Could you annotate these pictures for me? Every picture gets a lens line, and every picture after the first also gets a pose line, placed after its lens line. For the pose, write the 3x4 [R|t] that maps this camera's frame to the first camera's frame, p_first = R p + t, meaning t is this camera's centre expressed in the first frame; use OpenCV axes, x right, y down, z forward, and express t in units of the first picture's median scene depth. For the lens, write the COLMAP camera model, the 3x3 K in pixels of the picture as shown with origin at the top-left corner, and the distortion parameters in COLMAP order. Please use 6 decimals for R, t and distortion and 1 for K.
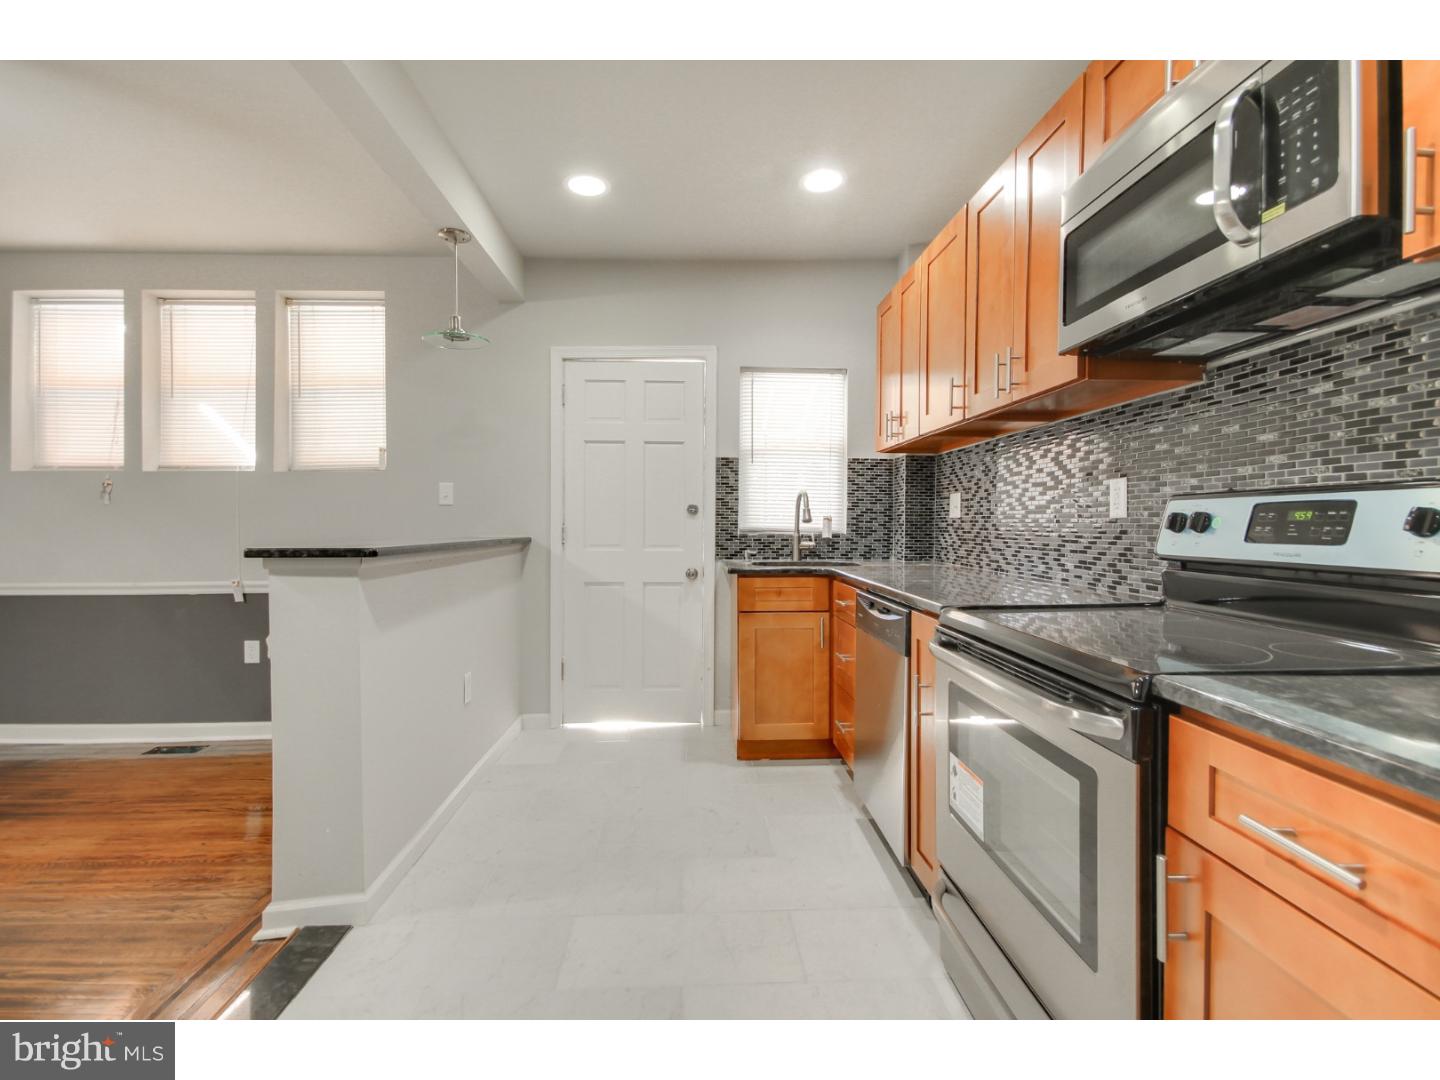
lens RADIAL K [[670.9, 0, 715.8], [0, 670.9, 531.4], [0, 0, 1]] dist [0.002173, 0.002907]
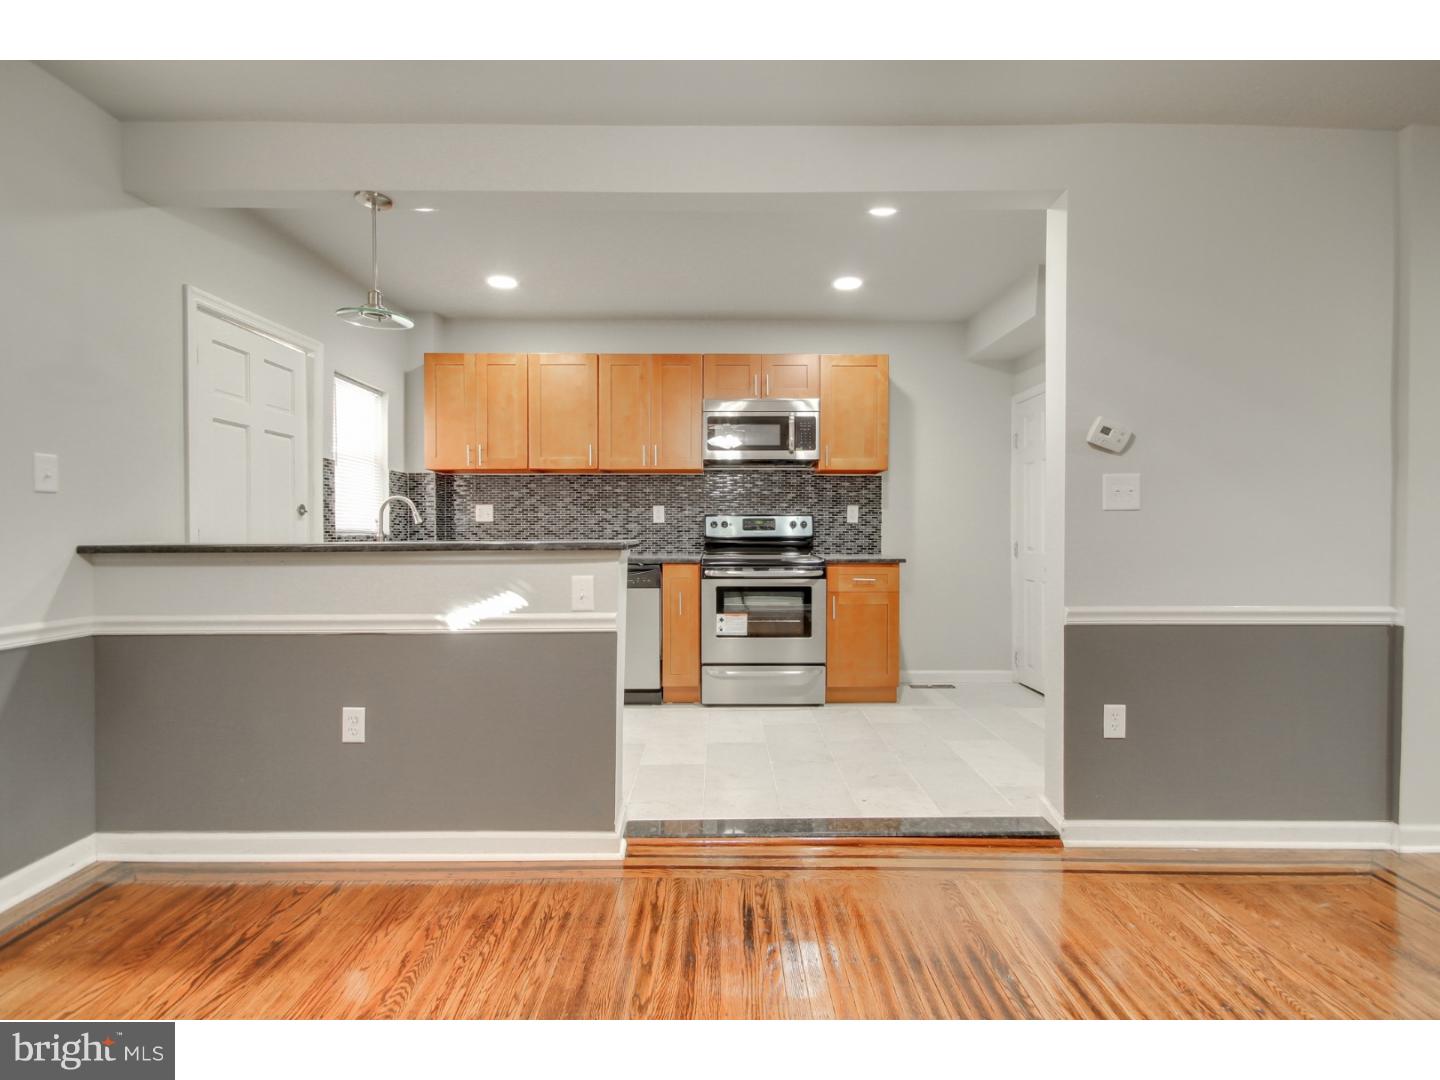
lens RADIAL K [[670.9, 0, 707.1], [0, 670.9, 539.9], [0, 0, 1]] dist [0.002173, 0.002907]
pose [[0.049433, -0.017196, 0.998629, -1.142855], [0.015237, 0.999748, 0.016461, 0.002584], [-0.998661, 0.014403, 0.049682, 0.473093]]
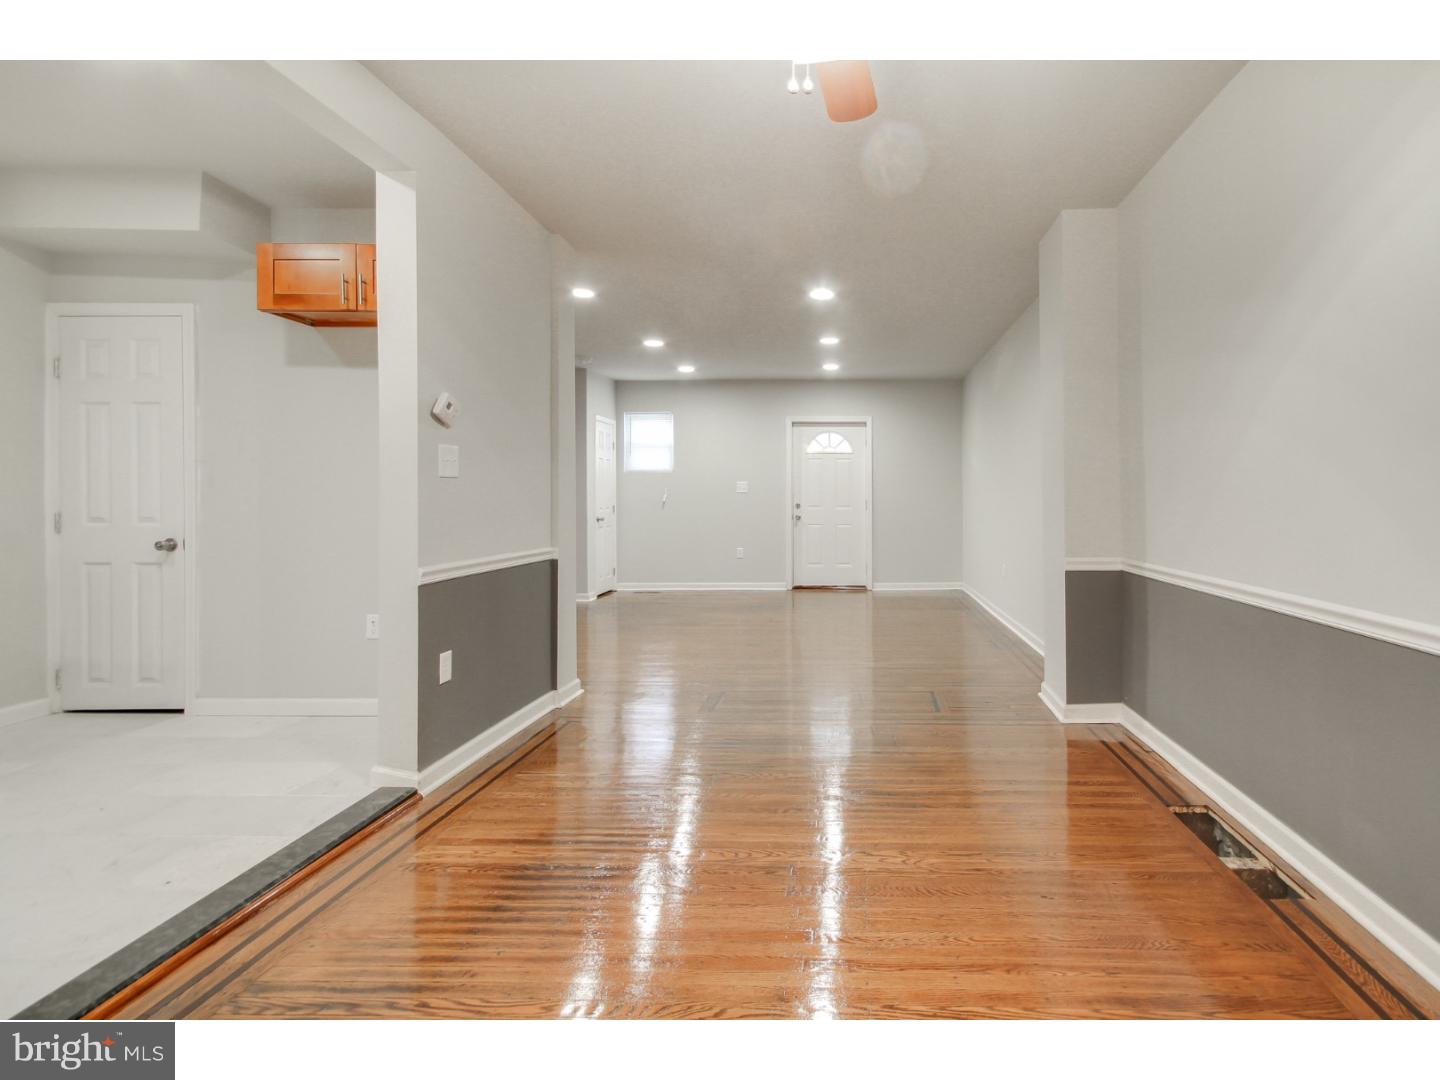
lens RADIAL K [[712.5, 0, 842.5], [0, 712.5, 501.7], [0, 0, 1]] dist [0.014174, -0.000051]
pose [[-0.998044, -0.005648, 0.062255, -0.905889], [-0.004608, 0.999848, 0.016831, 0.001760], [-0.062340, 0.016511, -0.997918, 0.943666]]
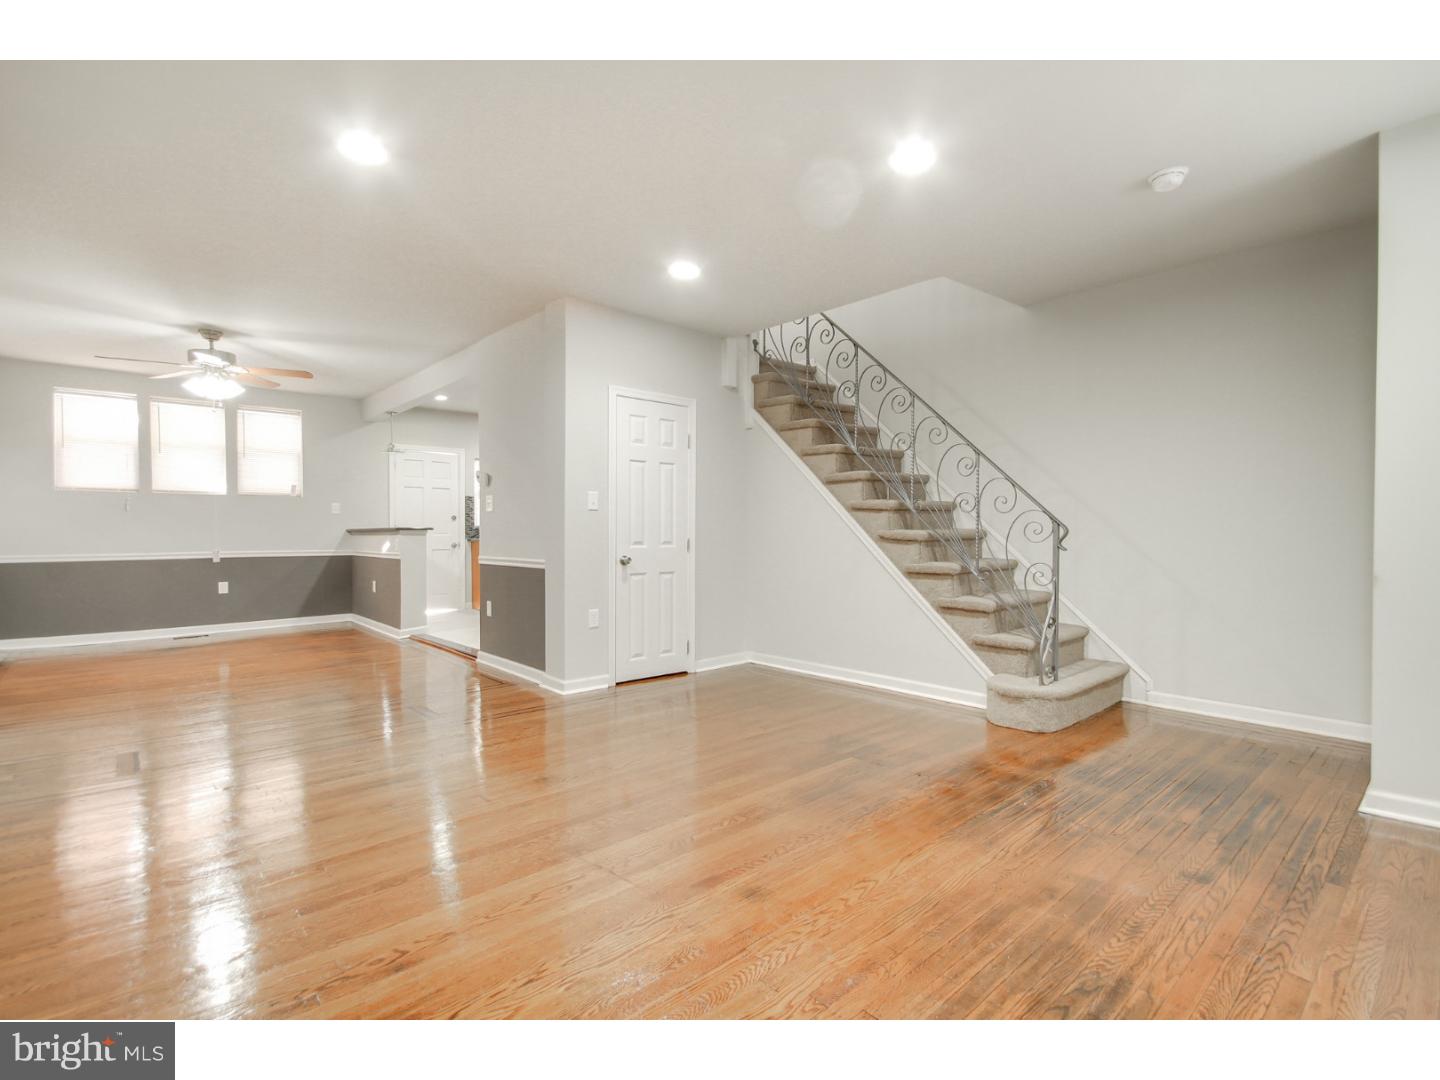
lens RADIAL K [[670.9, 0, 734.6], [0, 670.9, 544.8], [0, 0, 1]] dist [0.002173, 0.002907]
pose [[0.760243, -0.012095, 0.649526, -0.971215], [0.009780, 0.999926, 0.007174, 0.065148], [-0.649565, 0.000898, 0.760306, -1.677035]]
